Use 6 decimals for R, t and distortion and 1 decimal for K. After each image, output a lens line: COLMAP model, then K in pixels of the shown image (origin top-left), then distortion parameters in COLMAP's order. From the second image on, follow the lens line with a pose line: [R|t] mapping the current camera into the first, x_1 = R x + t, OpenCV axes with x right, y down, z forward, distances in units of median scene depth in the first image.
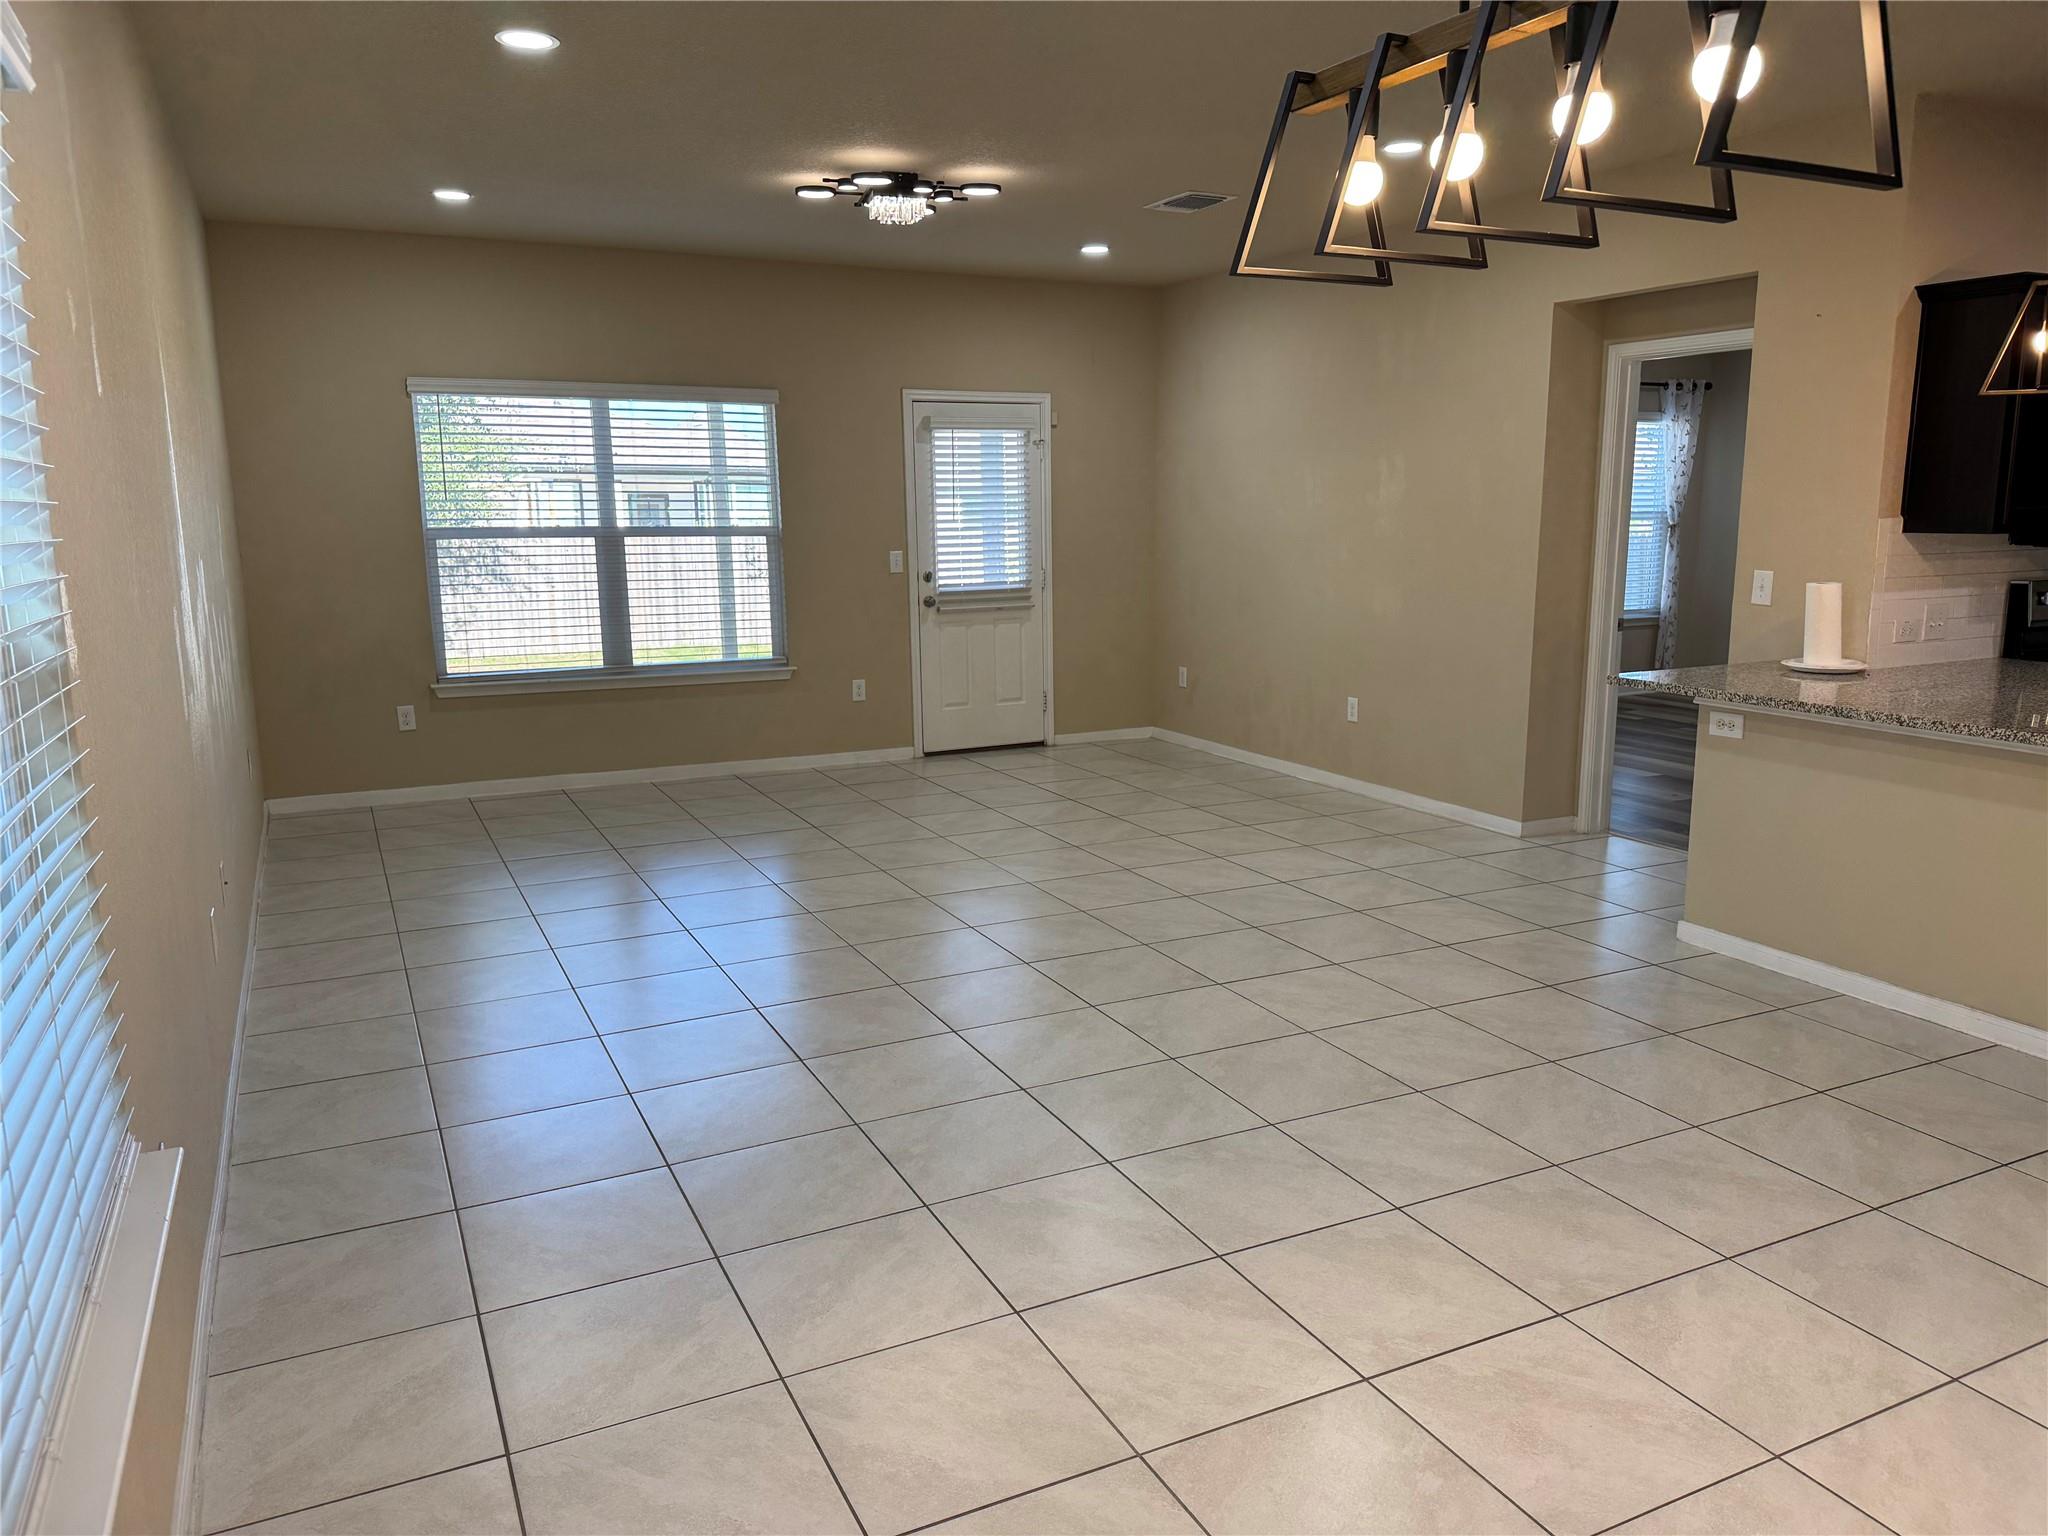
lens RADIAL K [[1442.1, 0, 1029.9], [0, 1442.1, 766.0], [0, 0, 1]] dist [0.073921, -0.088967]
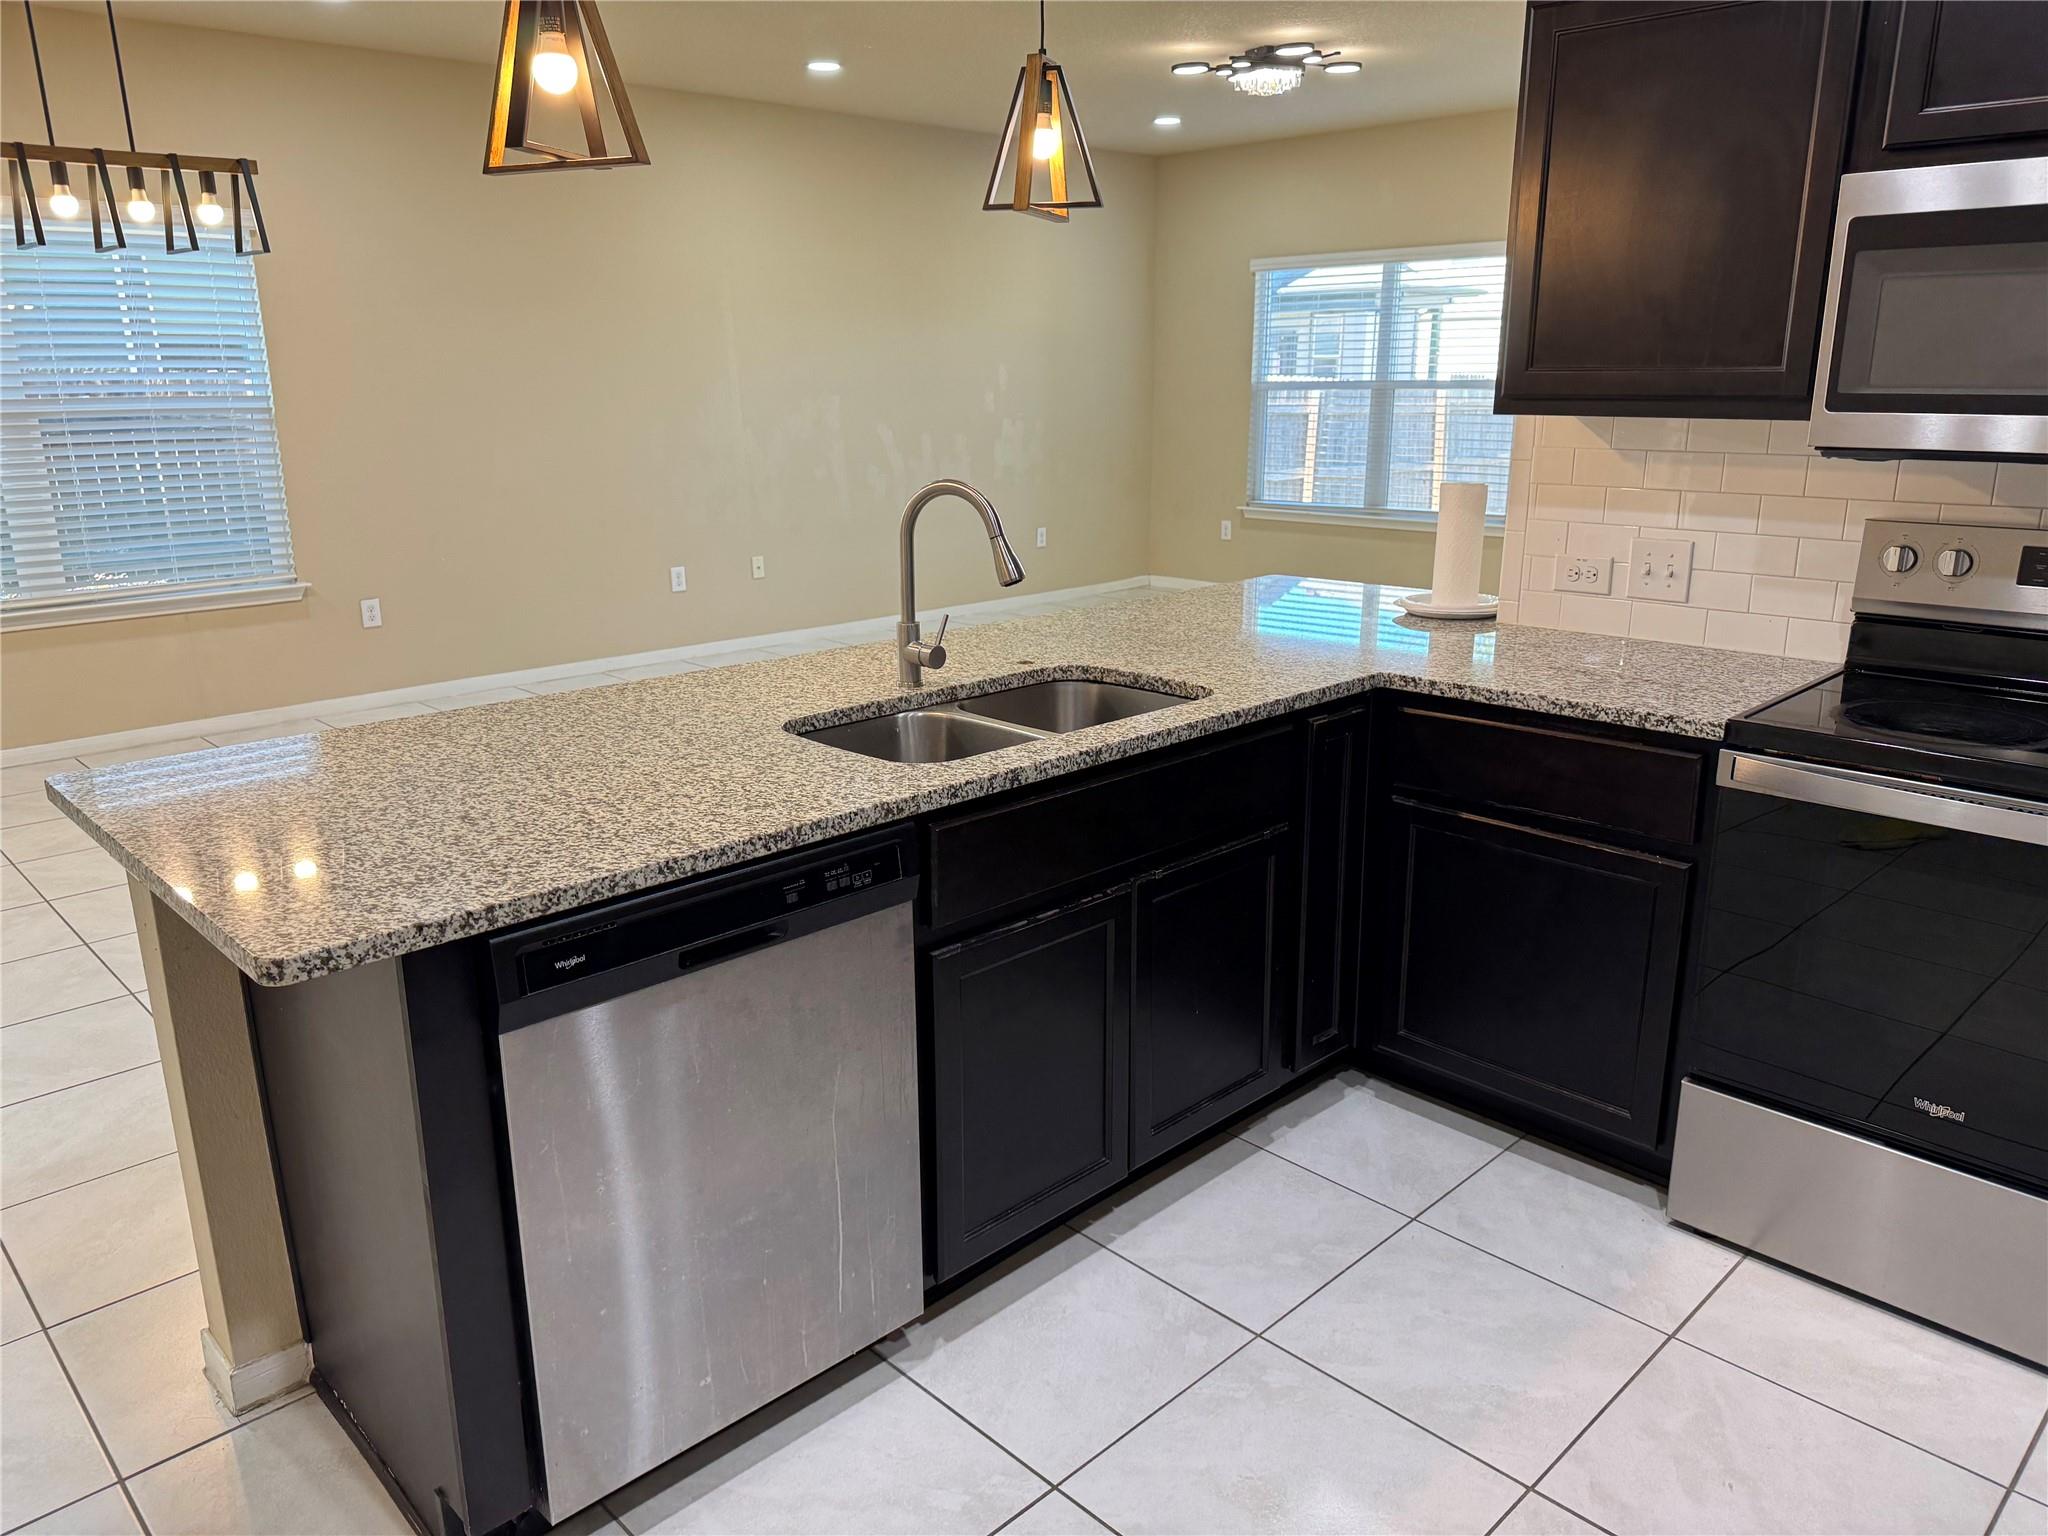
lens RADIAL K [[1442.1, 0, 1001.7], [0, 1442.1, 760.4], [0, 0, 1]] dist [0.073921, -0.088967]
pose [[0.297242, 0.251791, -0.921004, 0.927881], [-0.165185, 0.963618, 0.210130, -0.087806], [0.940405, 0.089677, 0.328020, 0.480389]]
